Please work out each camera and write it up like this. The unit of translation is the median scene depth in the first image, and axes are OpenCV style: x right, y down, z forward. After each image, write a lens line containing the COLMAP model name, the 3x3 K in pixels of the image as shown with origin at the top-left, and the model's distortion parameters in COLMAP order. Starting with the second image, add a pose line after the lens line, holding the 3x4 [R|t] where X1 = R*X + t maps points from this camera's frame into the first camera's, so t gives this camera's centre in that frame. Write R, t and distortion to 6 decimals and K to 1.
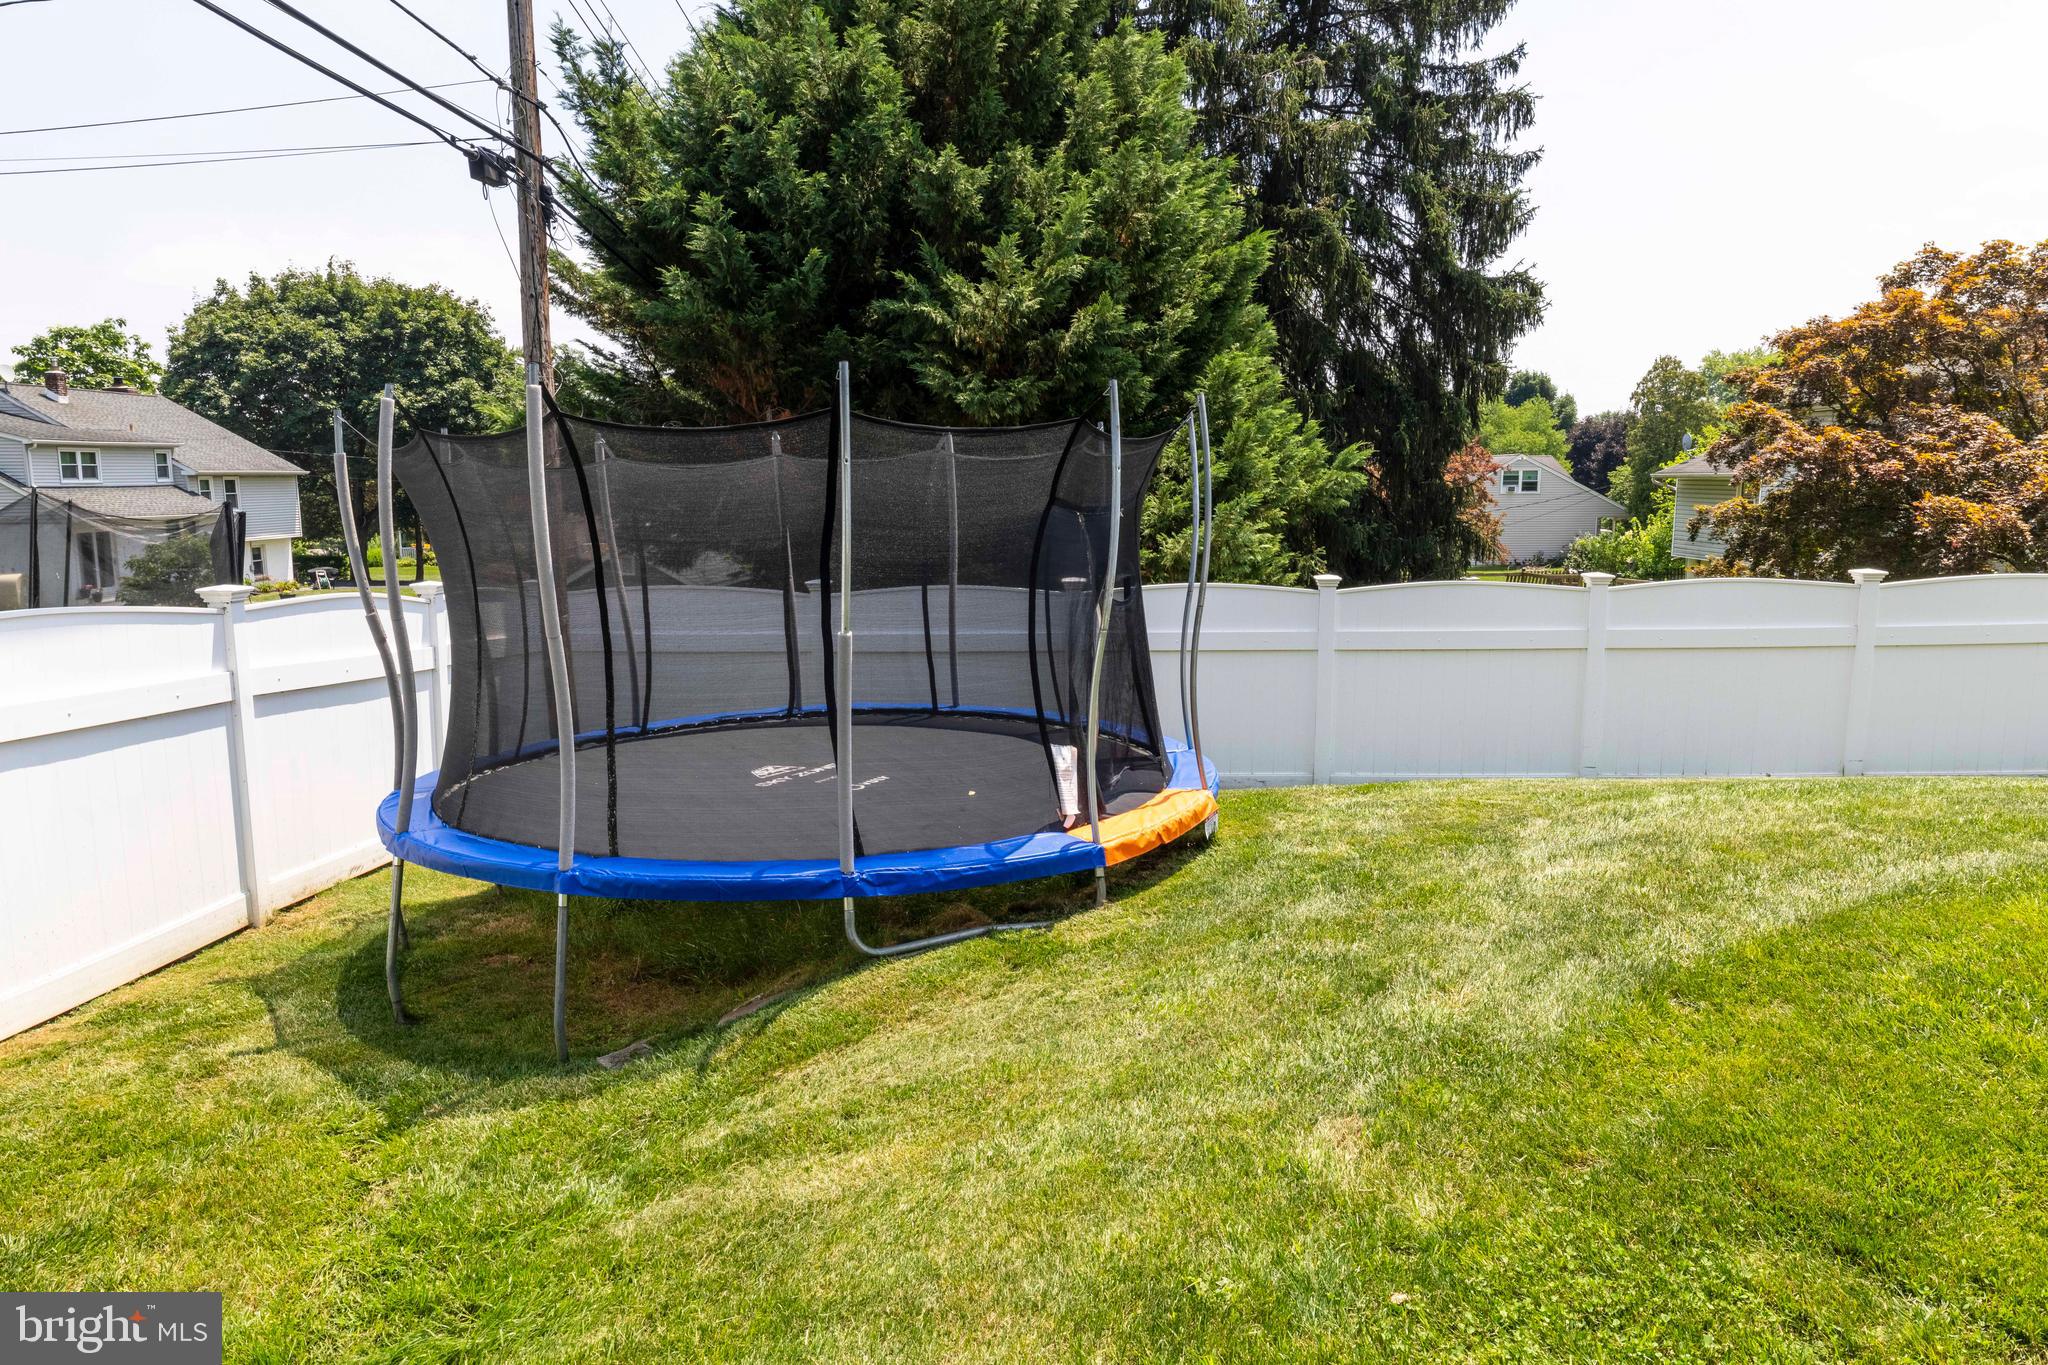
lens RADIAL K [[1357.9, 0, 1024.7], [0, 1357.9, 684.1], [0, 0, 1]] dist [0.000162, -0.003524]
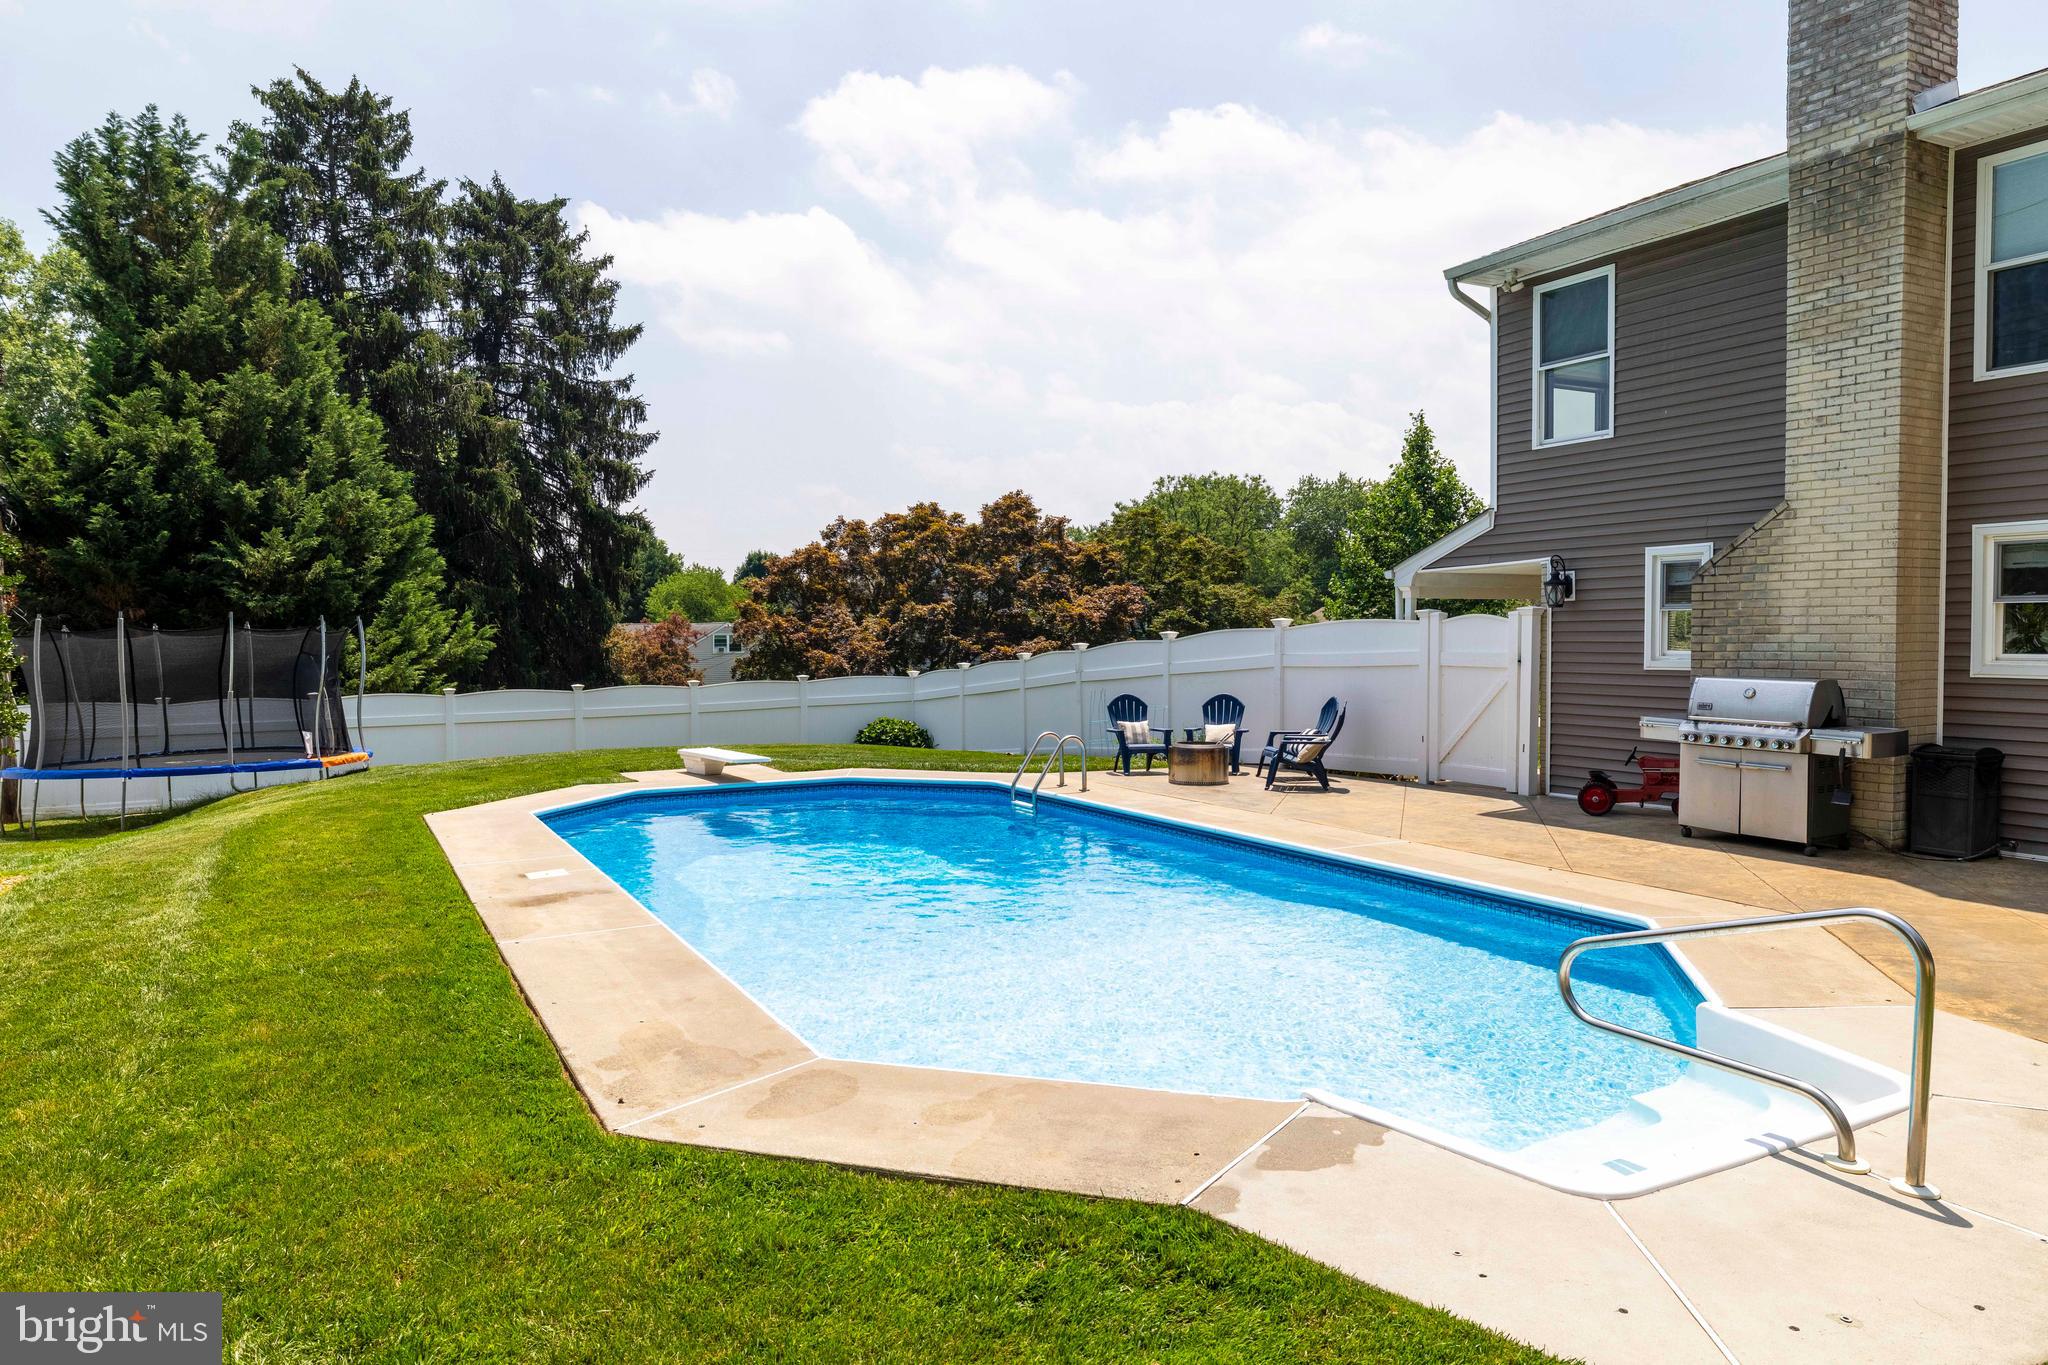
lens RADIAL K [[1326.0, 0, 1024.7], [0, 1326.0, 678.9], [0, 0, 1]] dist [-0.005488, -0.005346]
pose [[0.870145, -0.018072, 0.492465, -0.012877], [0.077760, 0.991843, -0.100997, 0.151845], [-0.486623, 0.126176, 0.864452, -1.020045]]
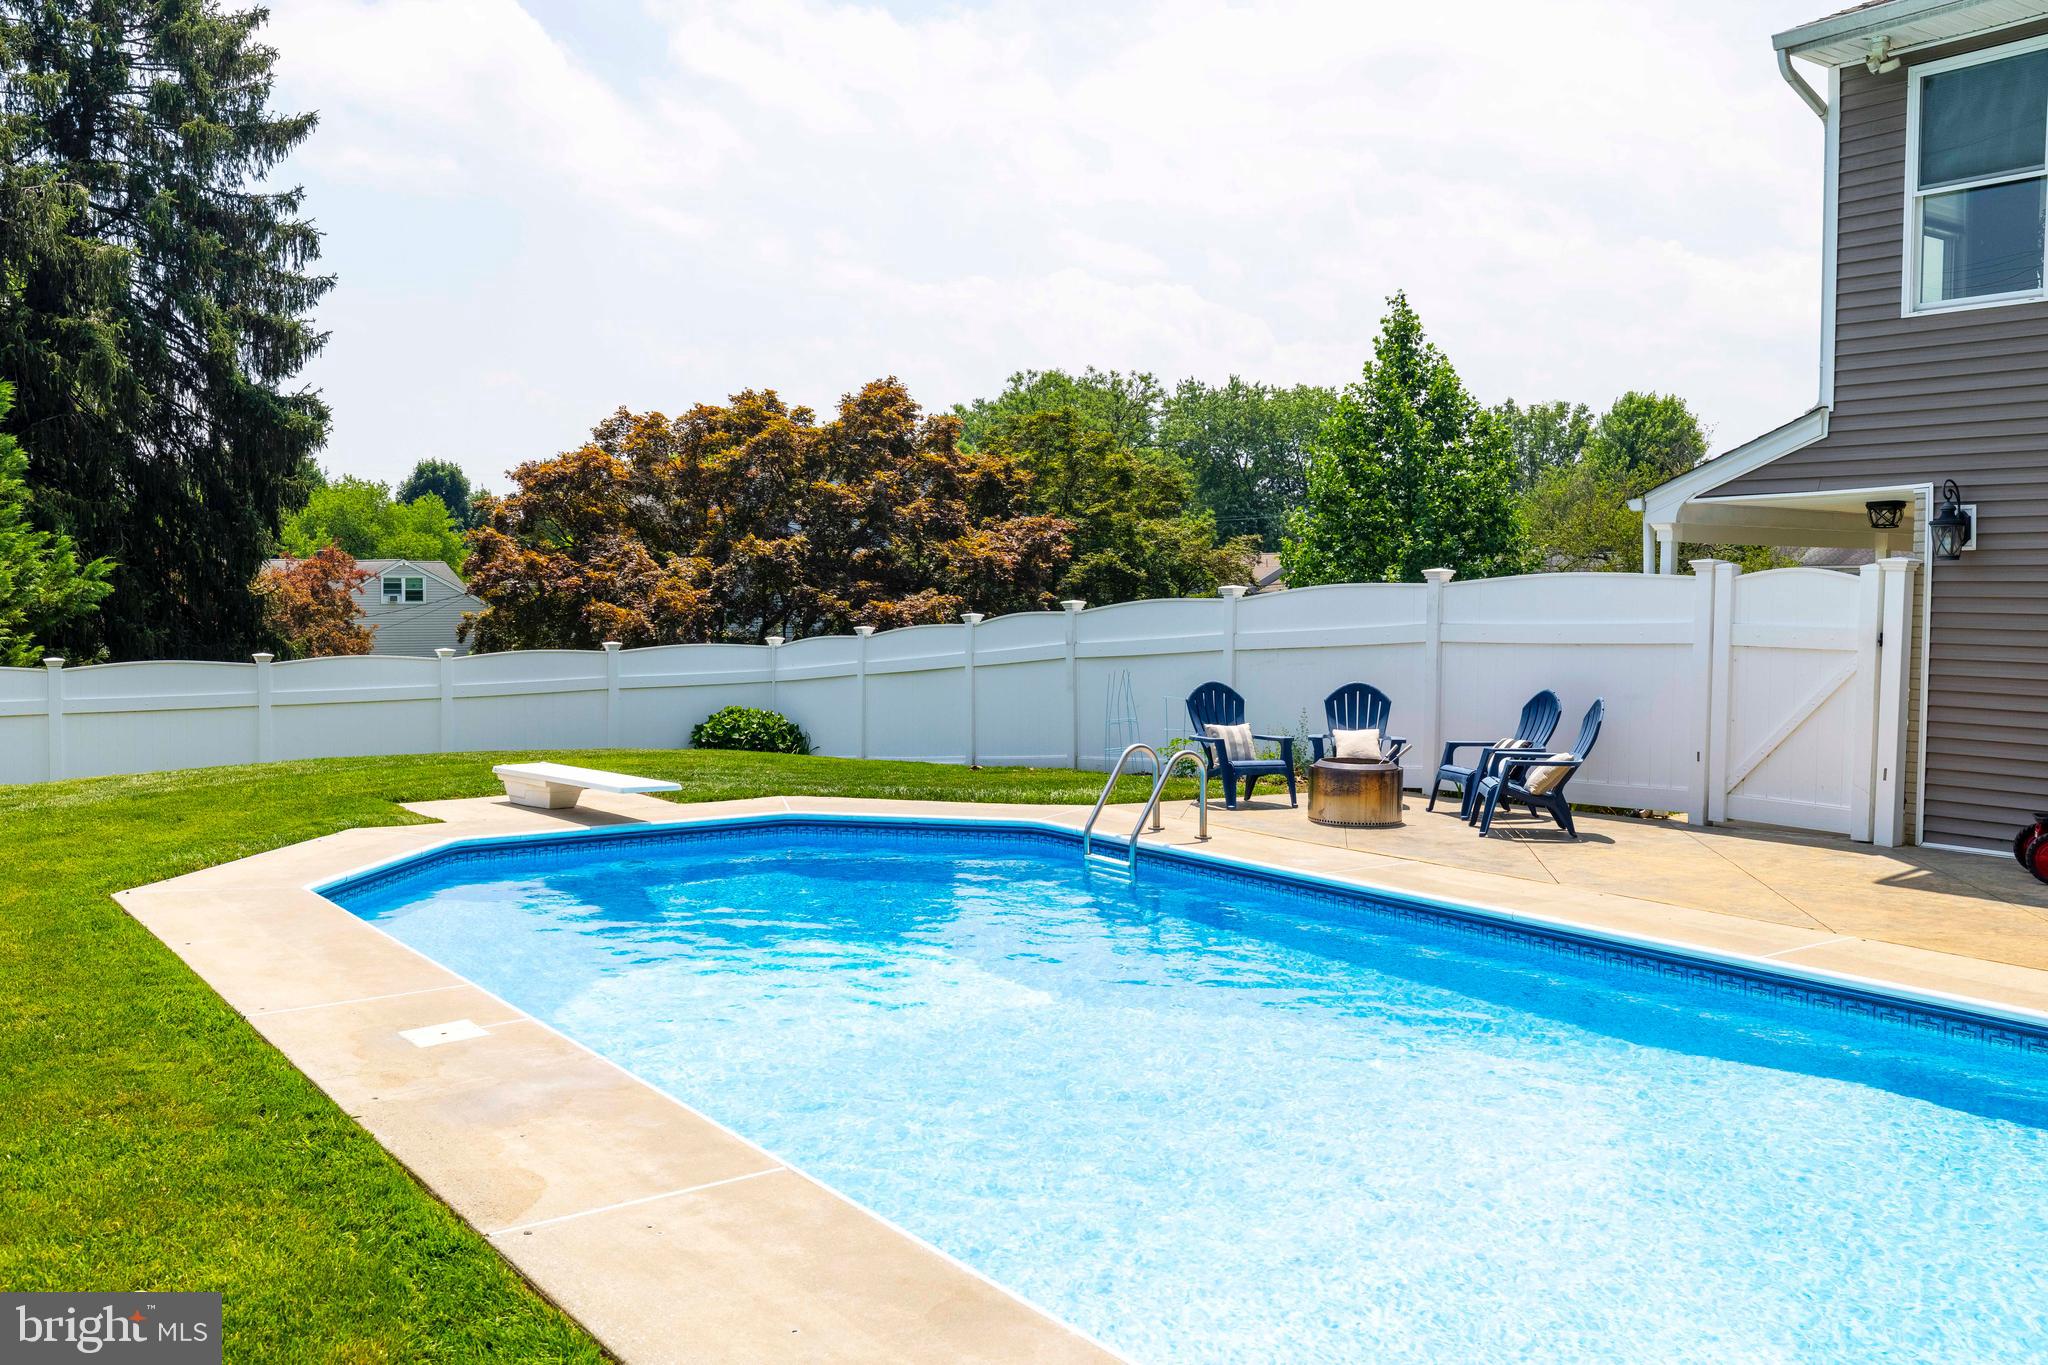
lens RADIAL K [[1765.4, 0, 1023.8], [0, 1765.4, 672.6], [0, 0, 1]] dist [-0.002295, -0.011007]
pose [[0.795668, -0.018338, 0.605455, -0.056161], [0.079402, 0.994074, -0.074238, 0.113887], [-0.600506, 0.107143, 0.792410, -0.779659]]
